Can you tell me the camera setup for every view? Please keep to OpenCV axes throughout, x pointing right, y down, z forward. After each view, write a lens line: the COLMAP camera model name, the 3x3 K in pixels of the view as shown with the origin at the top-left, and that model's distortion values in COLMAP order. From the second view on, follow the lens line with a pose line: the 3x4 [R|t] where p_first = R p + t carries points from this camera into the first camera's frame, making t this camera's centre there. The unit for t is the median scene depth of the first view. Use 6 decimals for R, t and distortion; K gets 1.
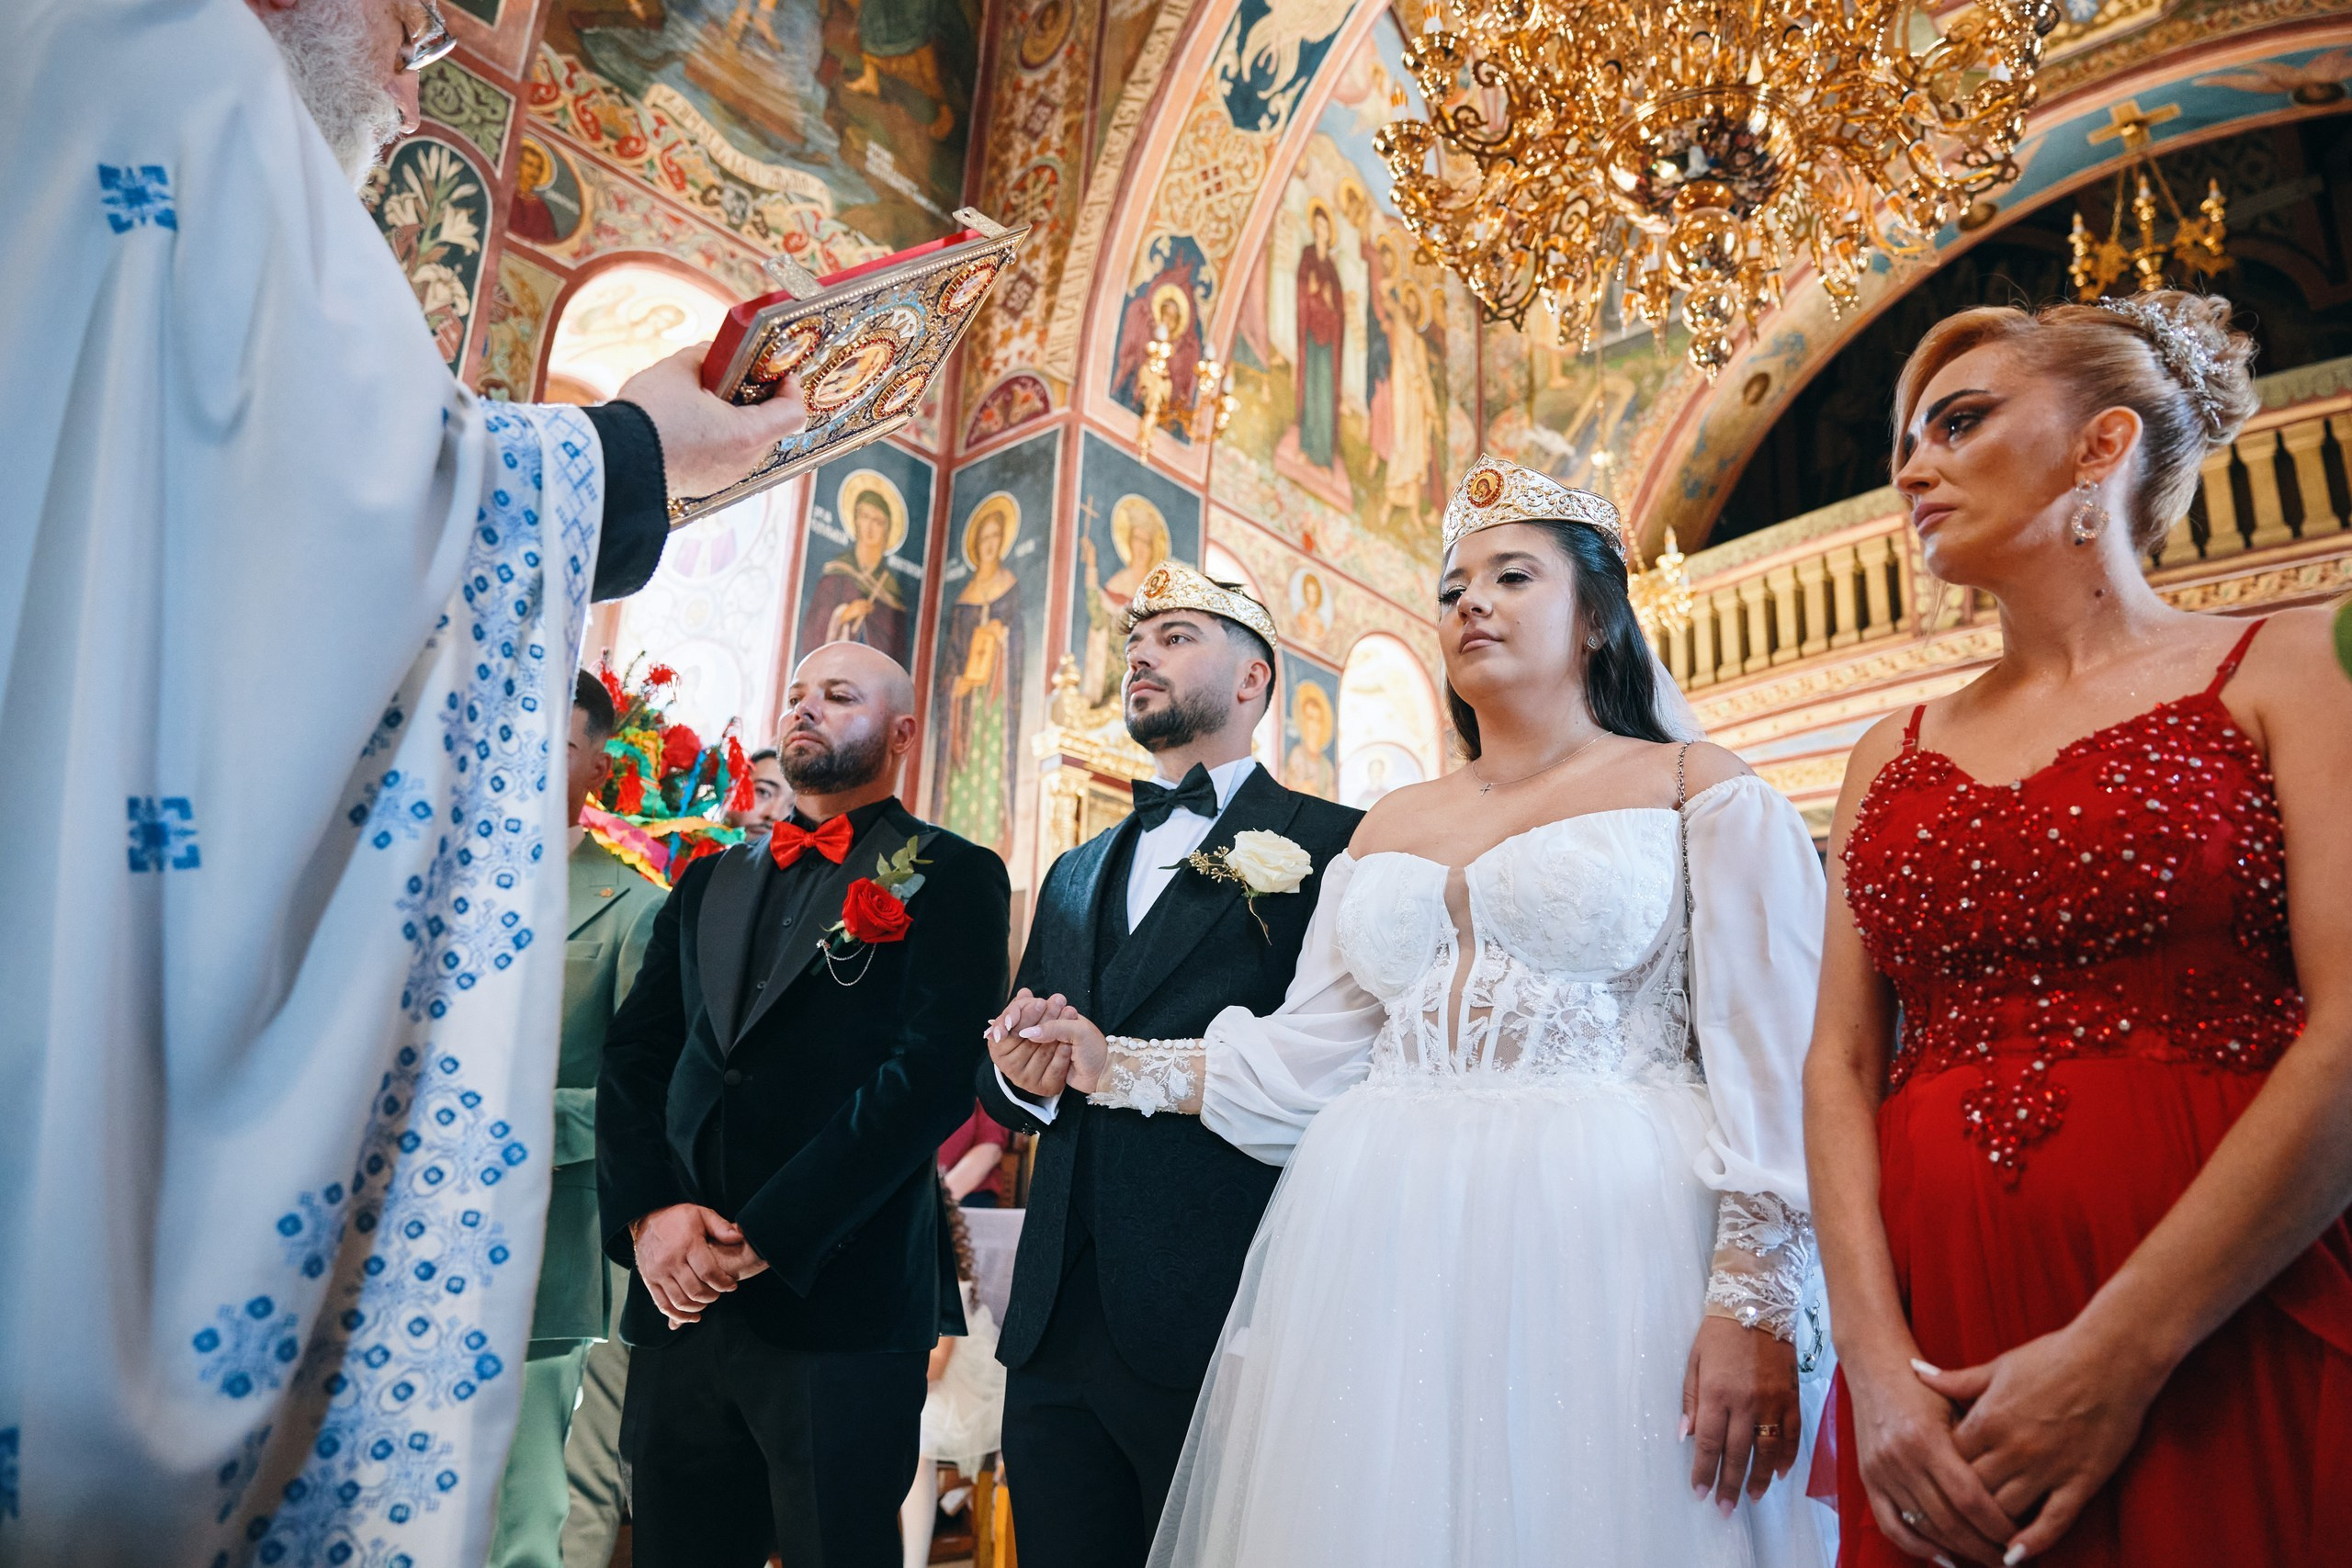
lens RADIAL K [[1573.6, 0, 1176.0], [0, 1573.6, 784.0], [0, 0, 1]] dist [0.006242, -0.017455]
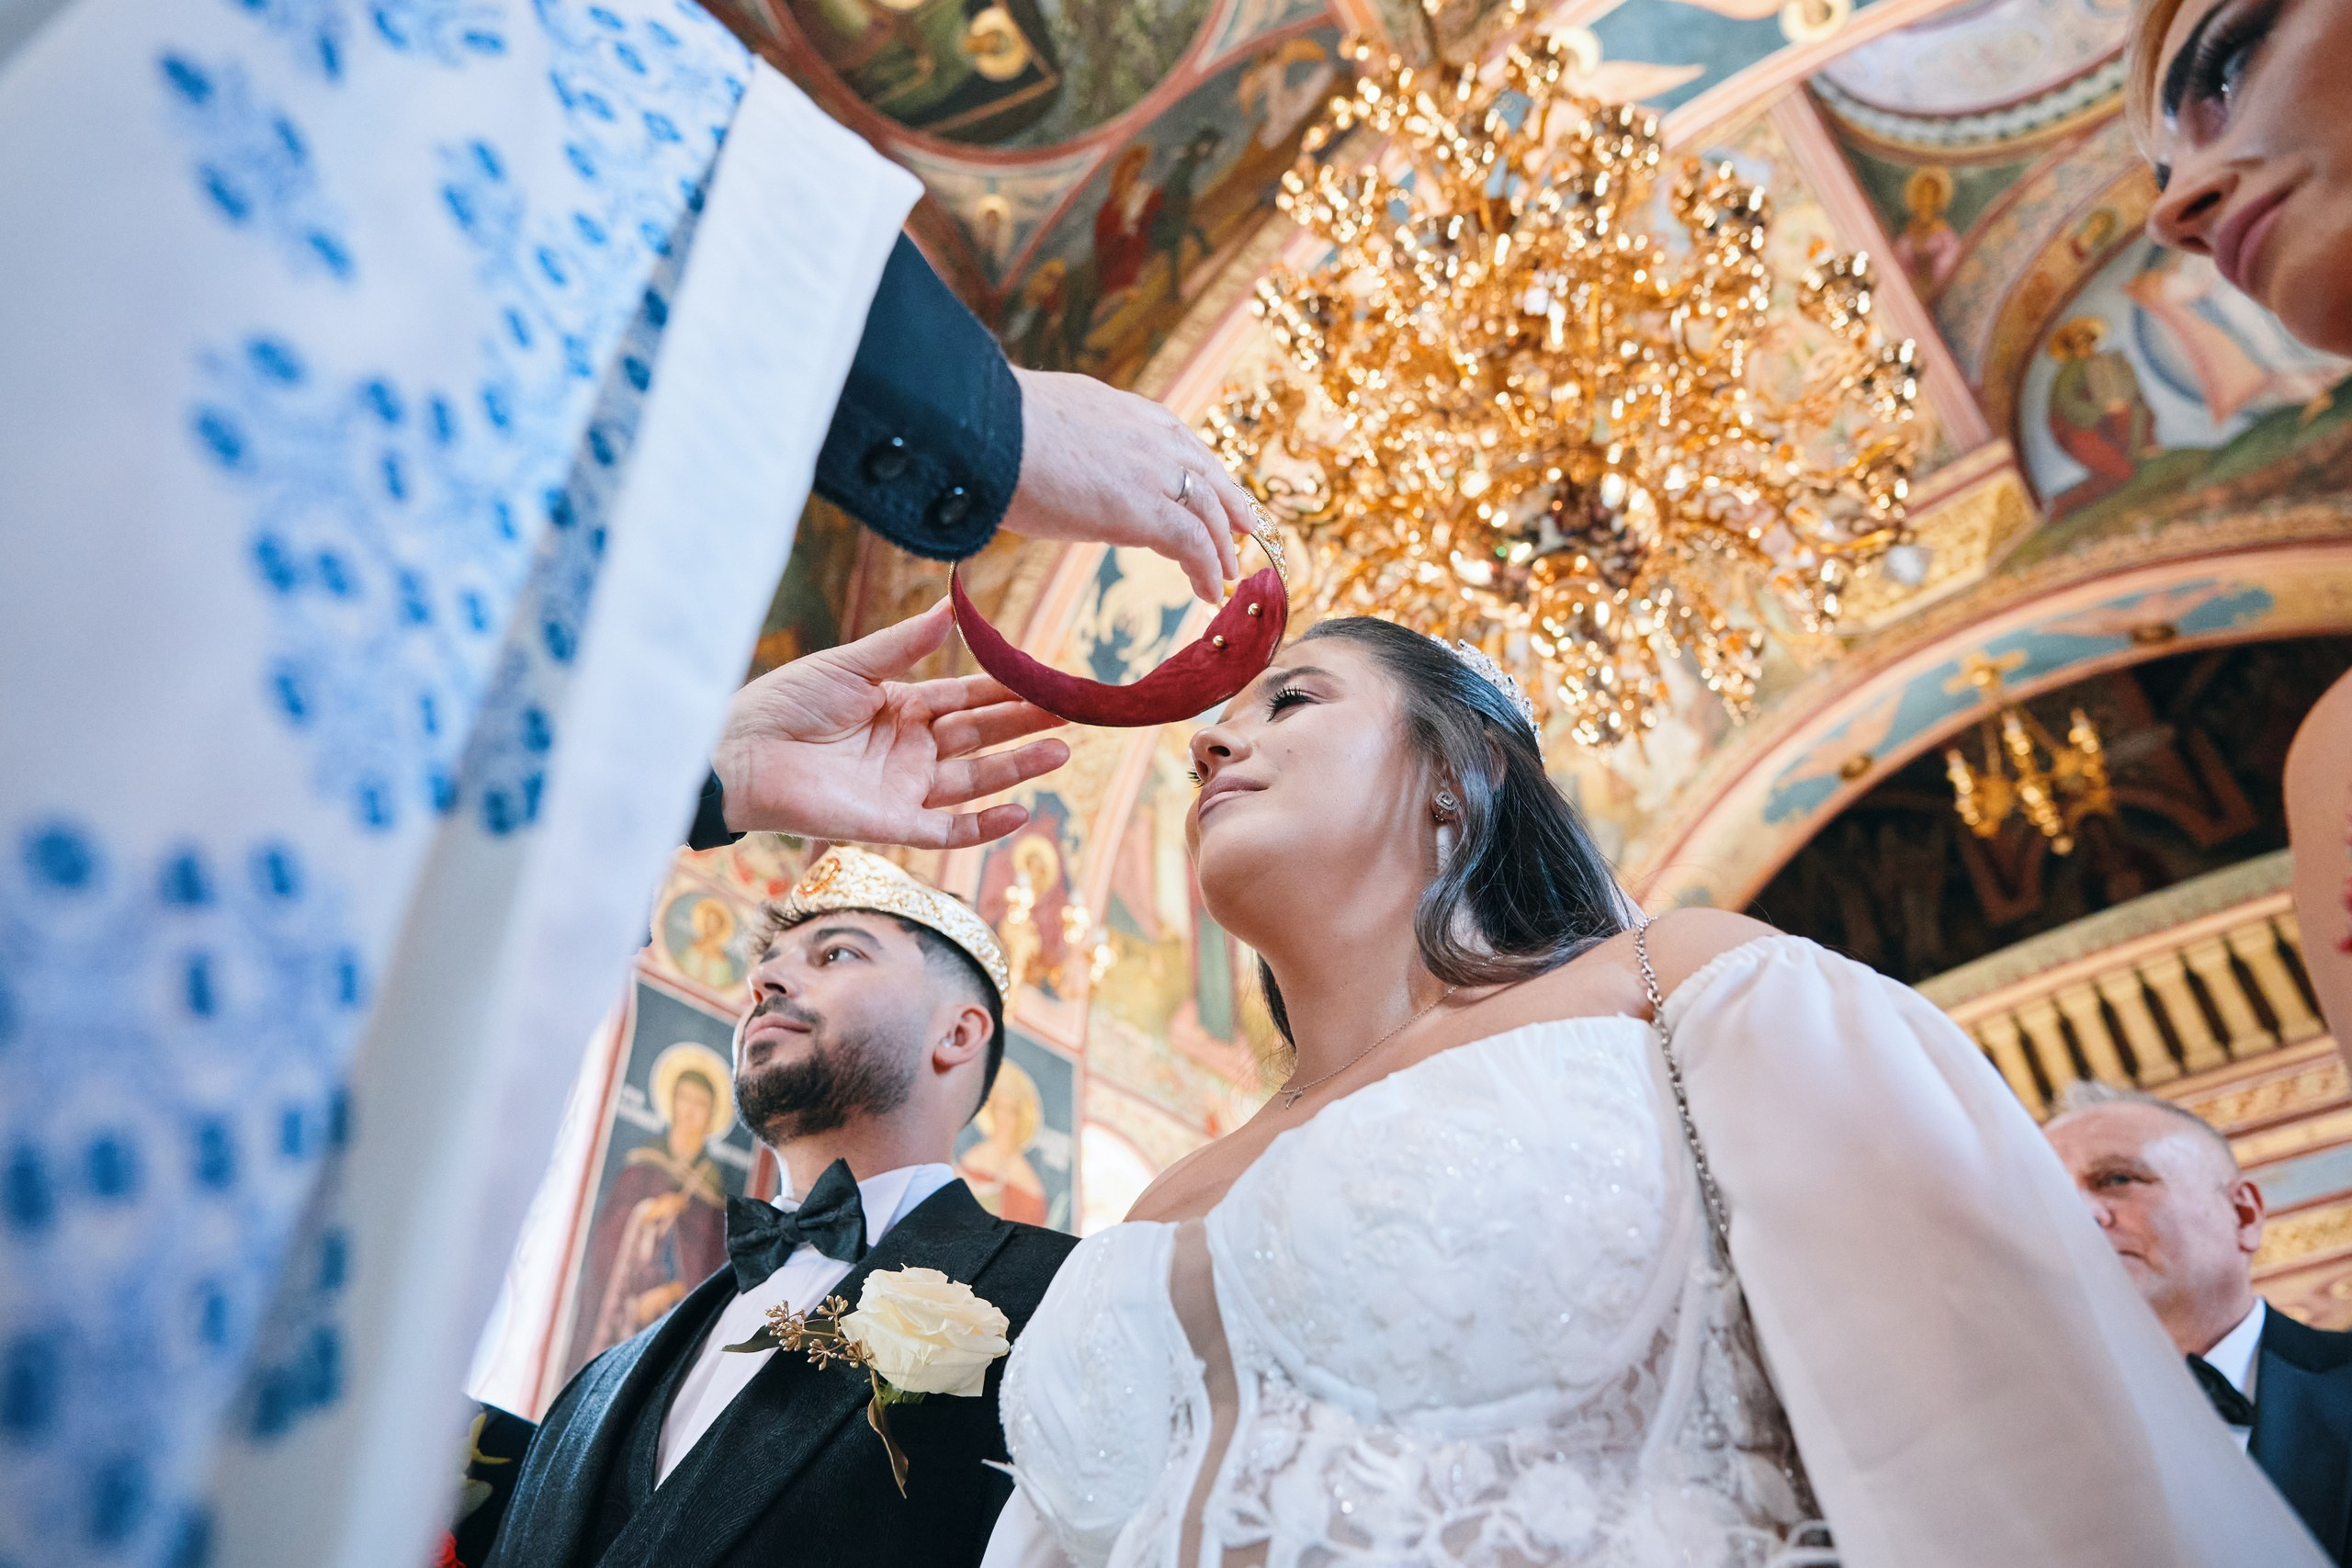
lens RADIAL K [[1573.6, 0, 1176.0], [0, 1573.6, 784.0], [0, 0, 1]] dist [0.006242, -0.017455]
pose [[0.997919, -0.043142, 0.047921, 0.037922], [0.058560, 0.917456, -0.393504, 0.028311], [-0.026989, 0.395491, 0.918073, 0.127752]]
